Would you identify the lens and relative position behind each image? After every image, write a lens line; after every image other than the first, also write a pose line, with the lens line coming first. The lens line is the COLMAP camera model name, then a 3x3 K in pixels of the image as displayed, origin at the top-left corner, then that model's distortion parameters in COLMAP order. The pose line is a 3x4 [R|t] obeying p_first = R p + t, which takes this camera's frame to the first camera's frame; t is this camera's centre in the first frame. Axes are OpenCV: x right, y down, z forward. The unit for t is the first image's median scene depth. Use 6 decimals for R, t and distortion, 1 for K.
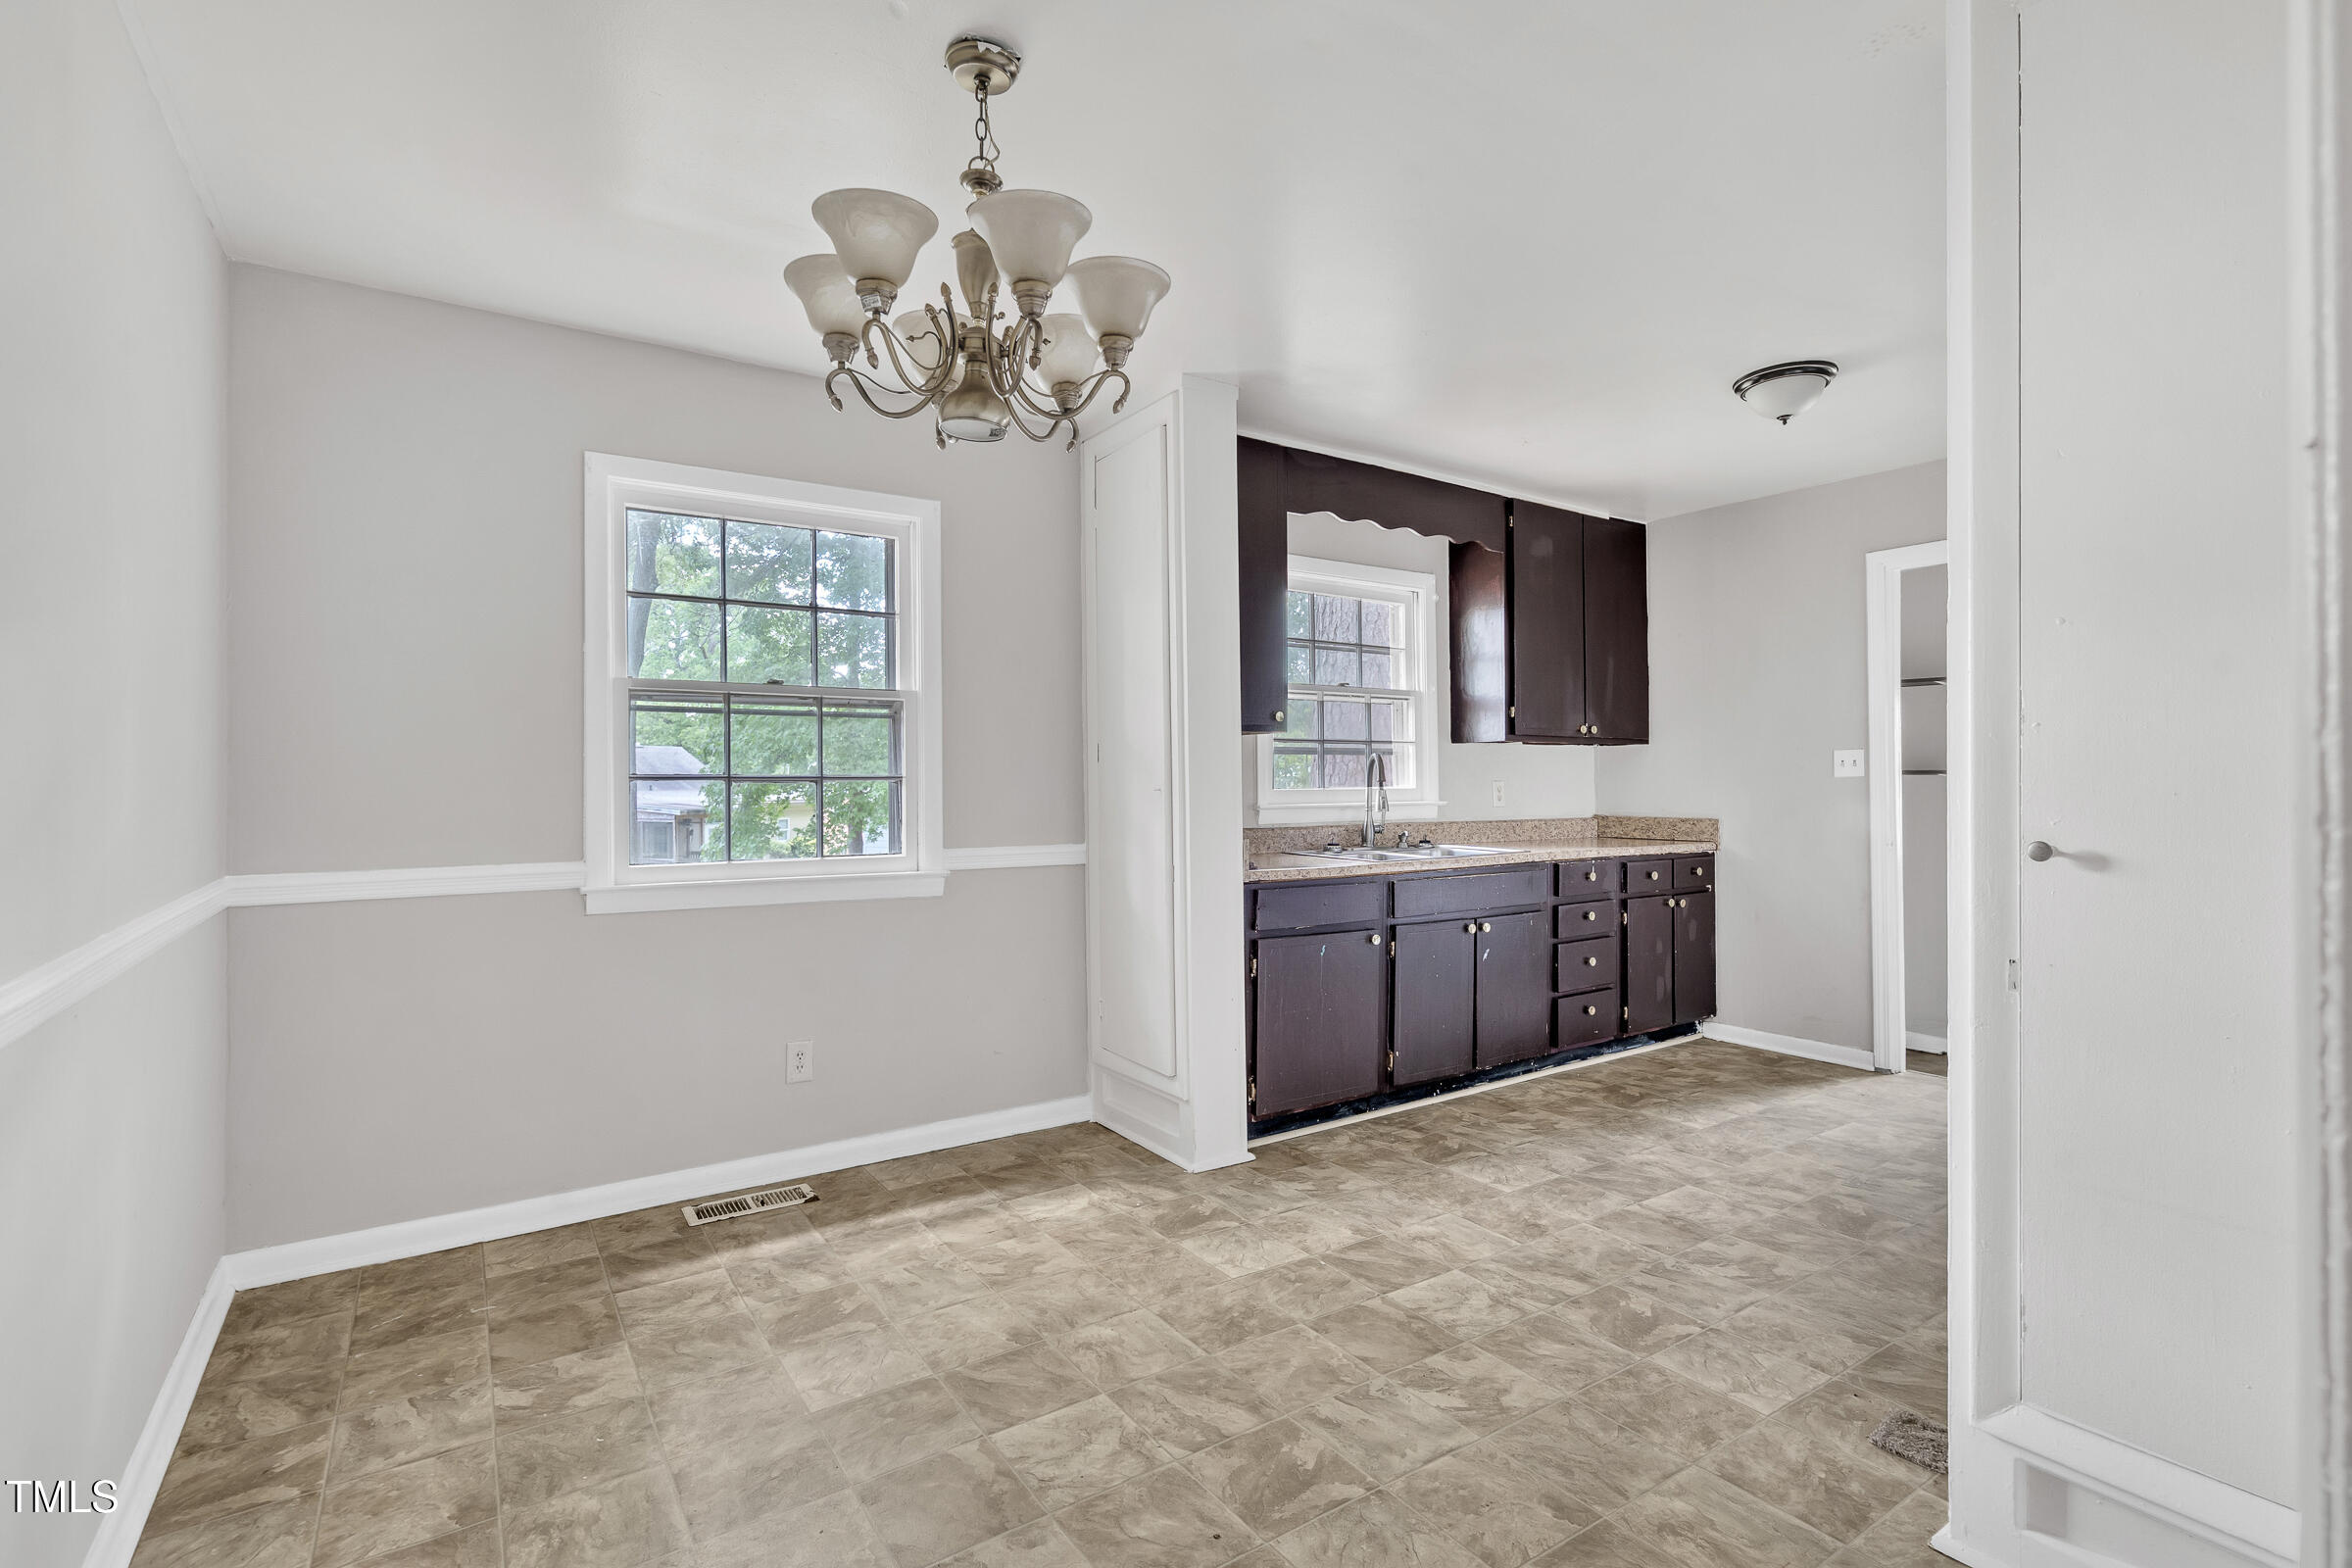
lens RADIAL K [[1087.9, 0, 1168.6], [0, 1087.9, 812.5], [0, 0, 1]] dist [-0.003294, -0.000034]
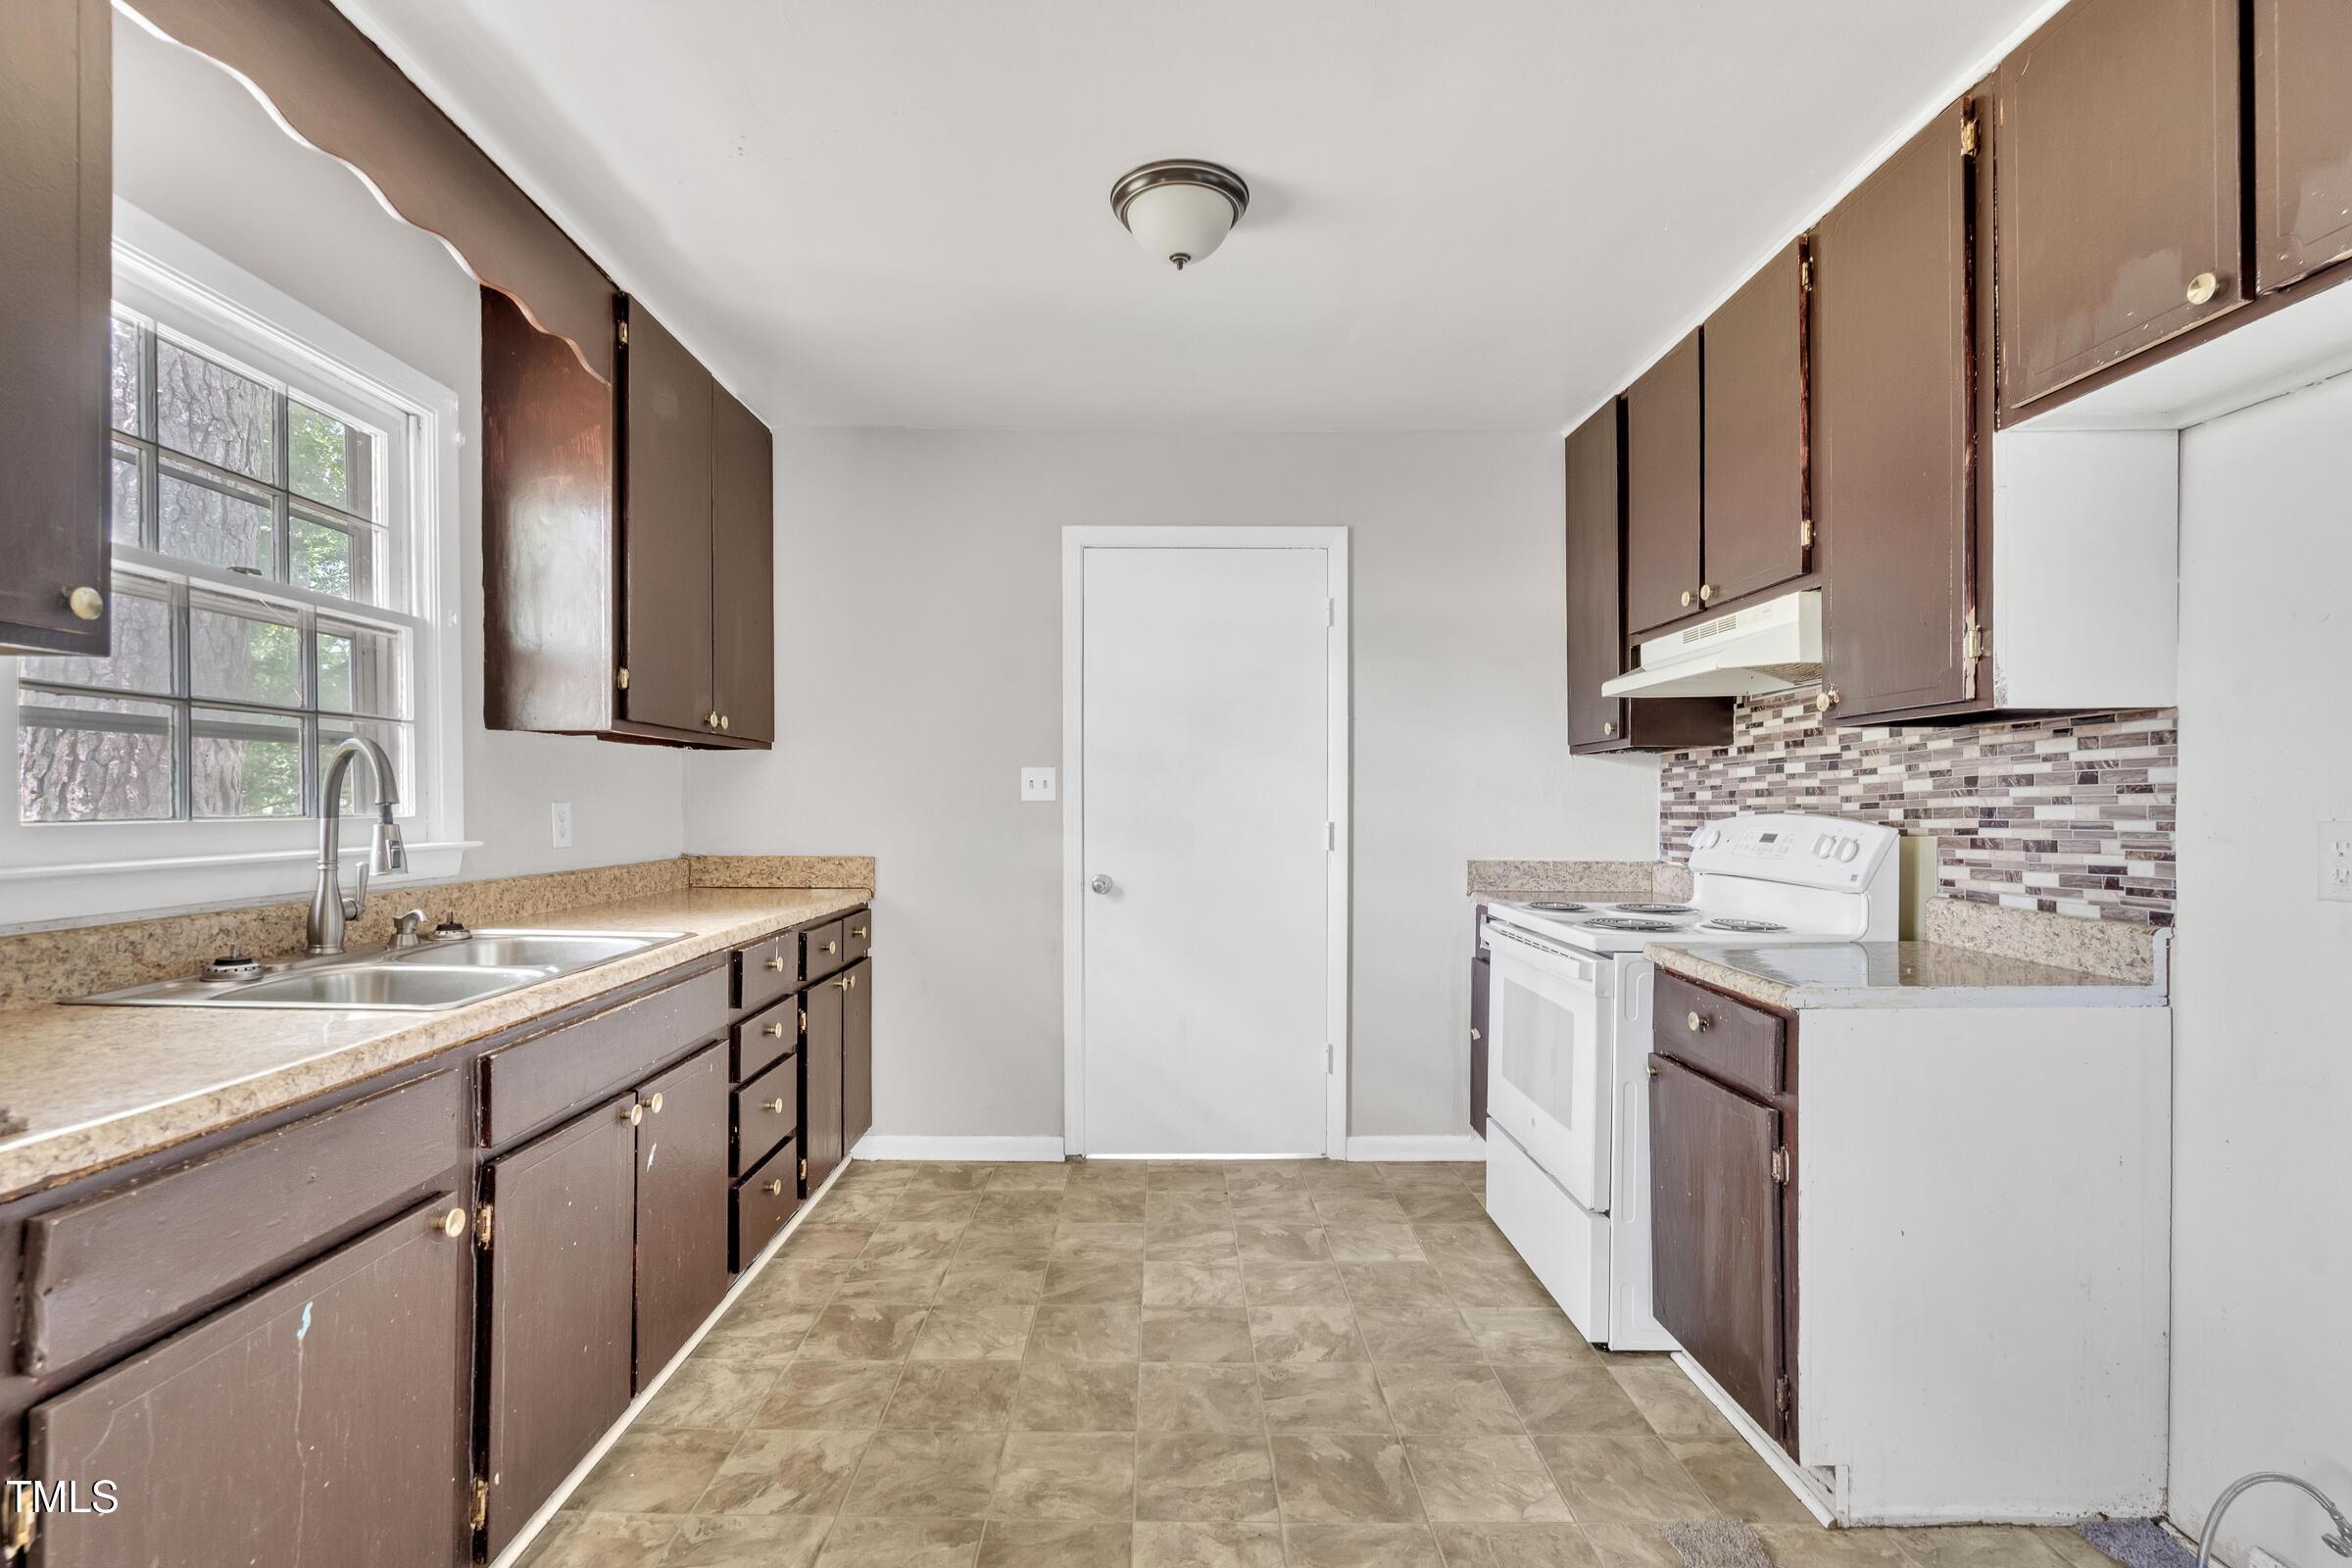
lens RADIAL K [[1087.9, 0, 1168.6], [0, 1087.9, 812.5], [0, 0, 1]] dist [-0.003294, -0.000034]
pose [[0.556986, -0.000443, 0.830522, 0.011200], [0.011531, 0.999908, -0.007199, -0.017609], [-0.830442, 0.013587, 0.556940, 0.474170]]
